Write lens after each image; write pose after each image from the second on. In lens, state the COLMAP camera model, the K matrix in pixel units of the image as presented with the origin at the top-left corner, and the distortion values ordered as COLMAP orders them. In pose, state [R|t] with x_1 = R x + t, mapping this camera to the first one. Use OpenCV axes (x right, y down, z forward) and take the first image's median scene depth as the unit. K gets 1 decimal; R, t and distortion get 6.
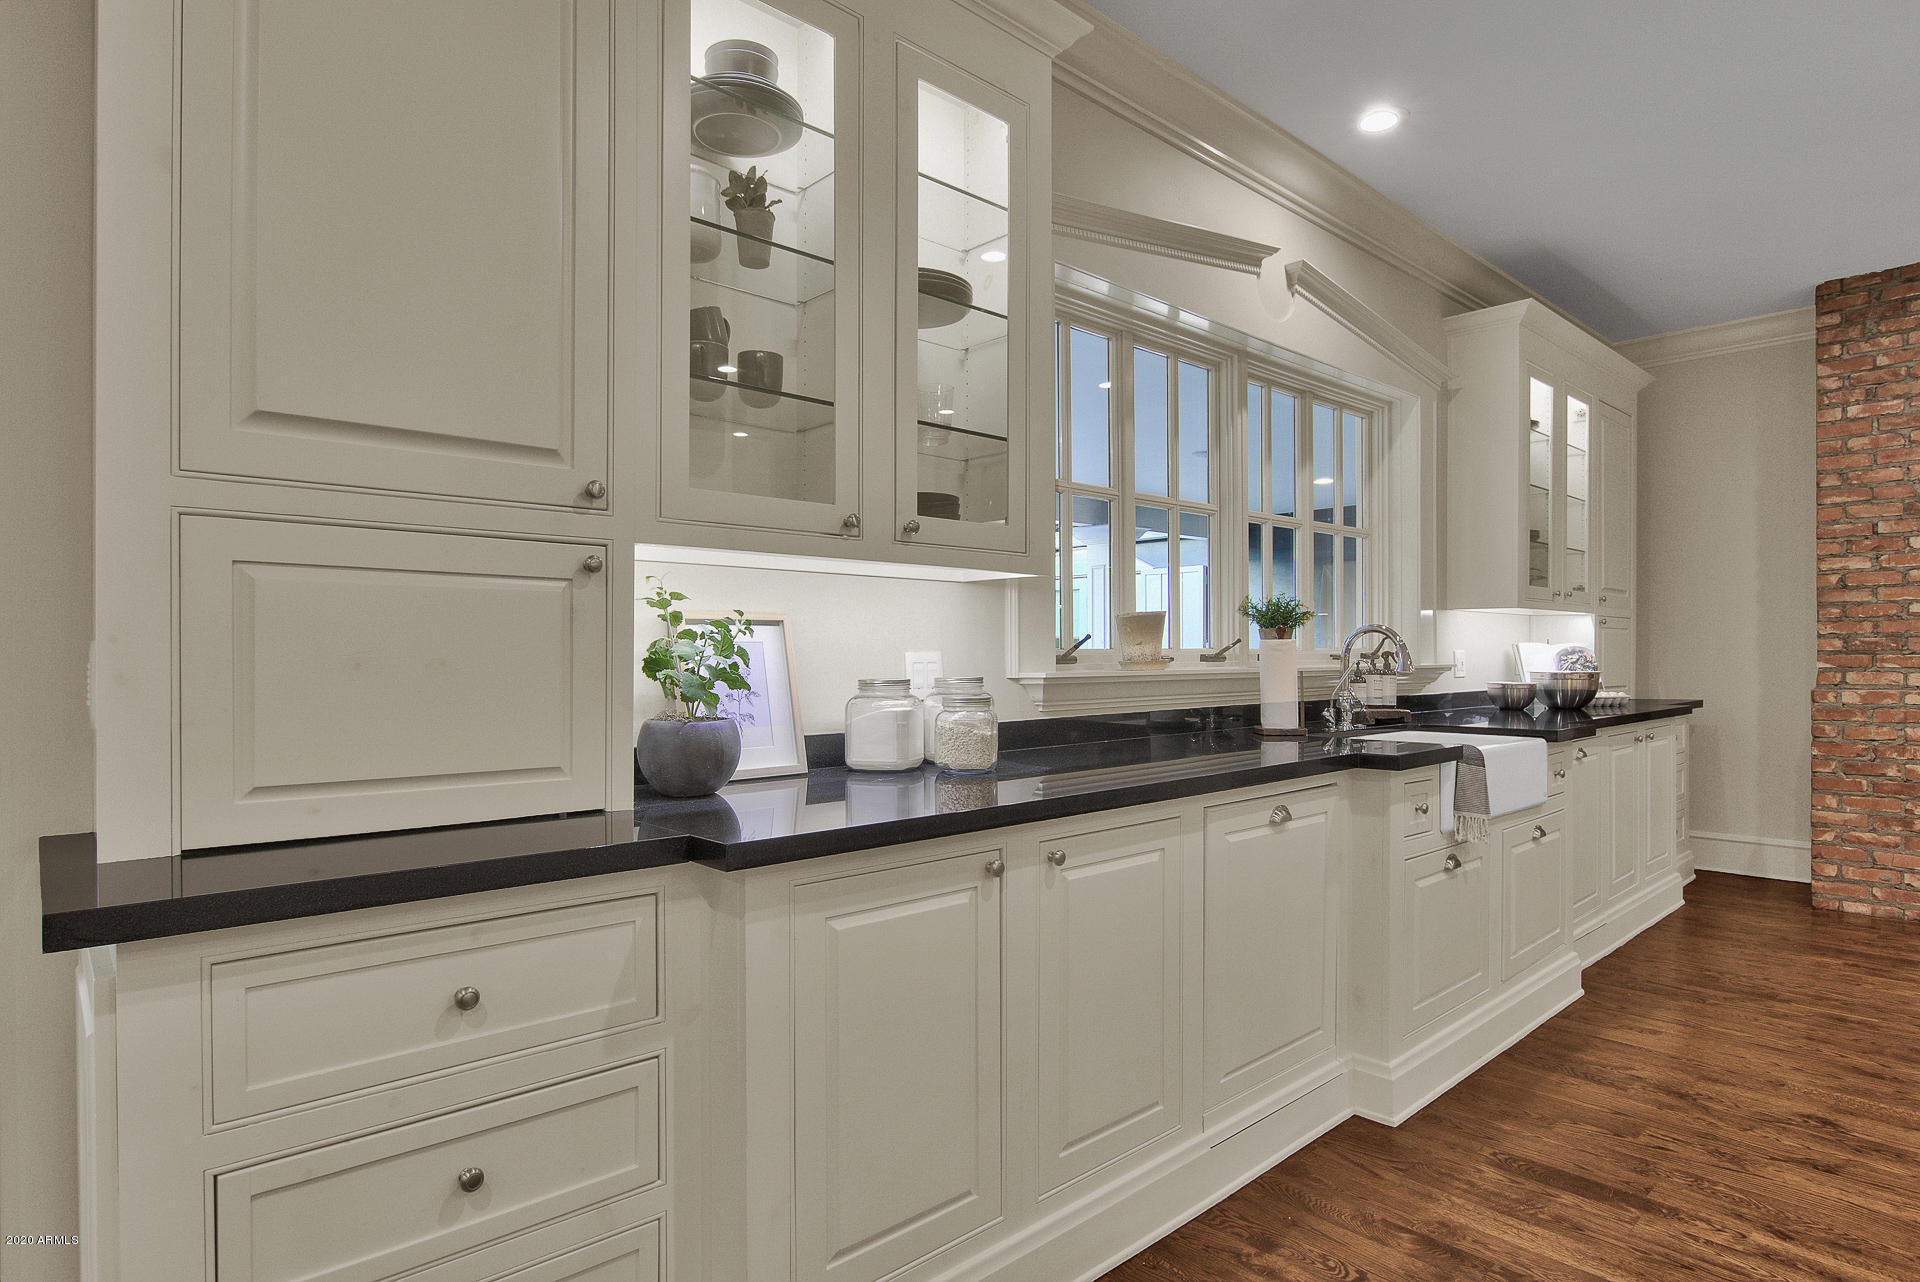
lens RADIAL K [[1031.0, 0, 959.3], [0, 1031.0, 654.3], [0, 0, 1]] dist [-0.004072, -0.001069]
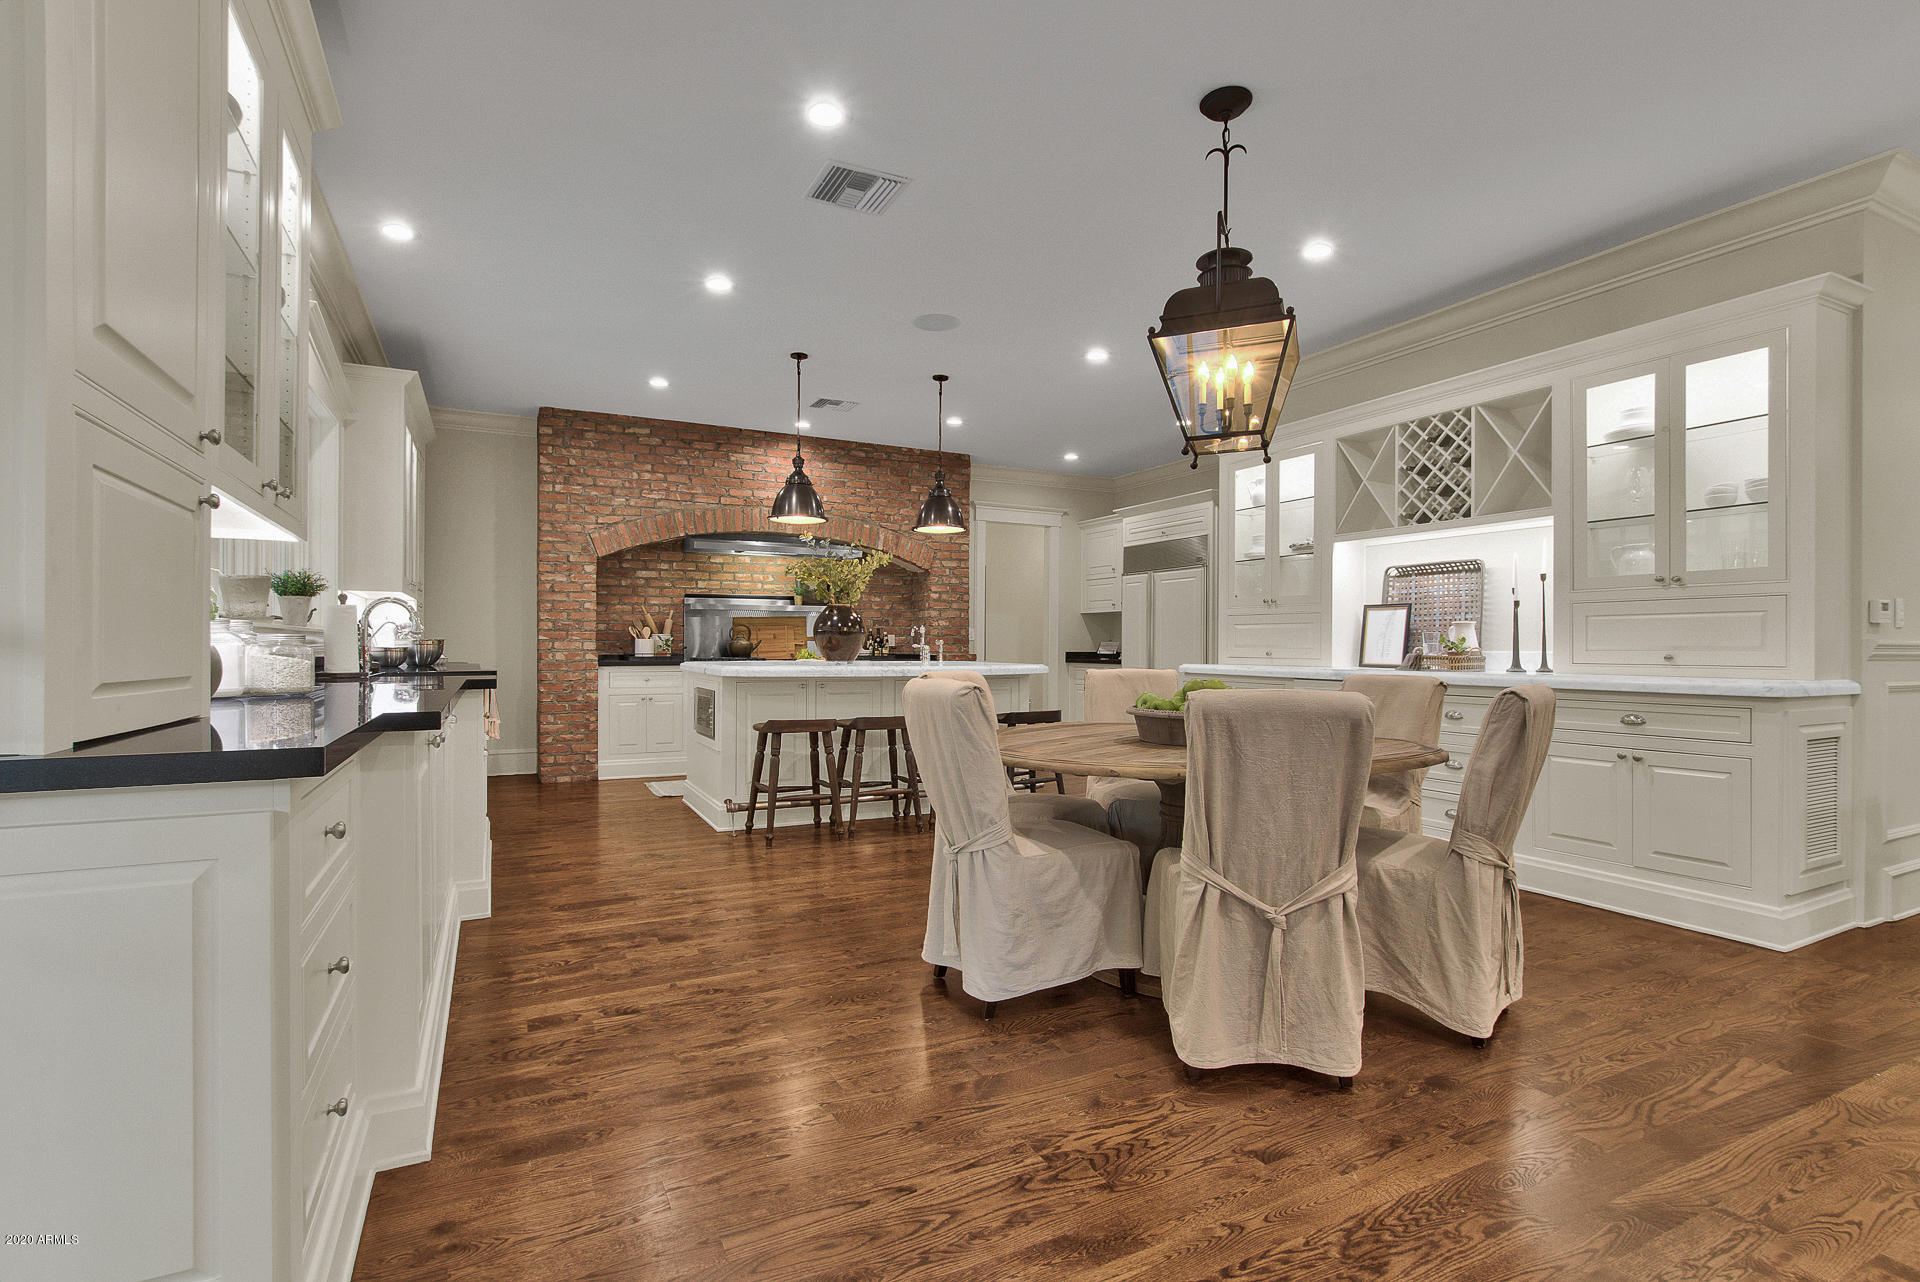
lens RADIAL K [[893.9, 0, 955.4], [0, 893.9, 628.4], [0, 0, 1]] dist [-0.015247, -0.000824]
pose [[0.266017, 0.020892, 0.963742, -0.383063], [-0.001772, 0.999774, -0.021184, 0.026191], [-0.963967, 0.003927, 0.265994, -0.023233]]
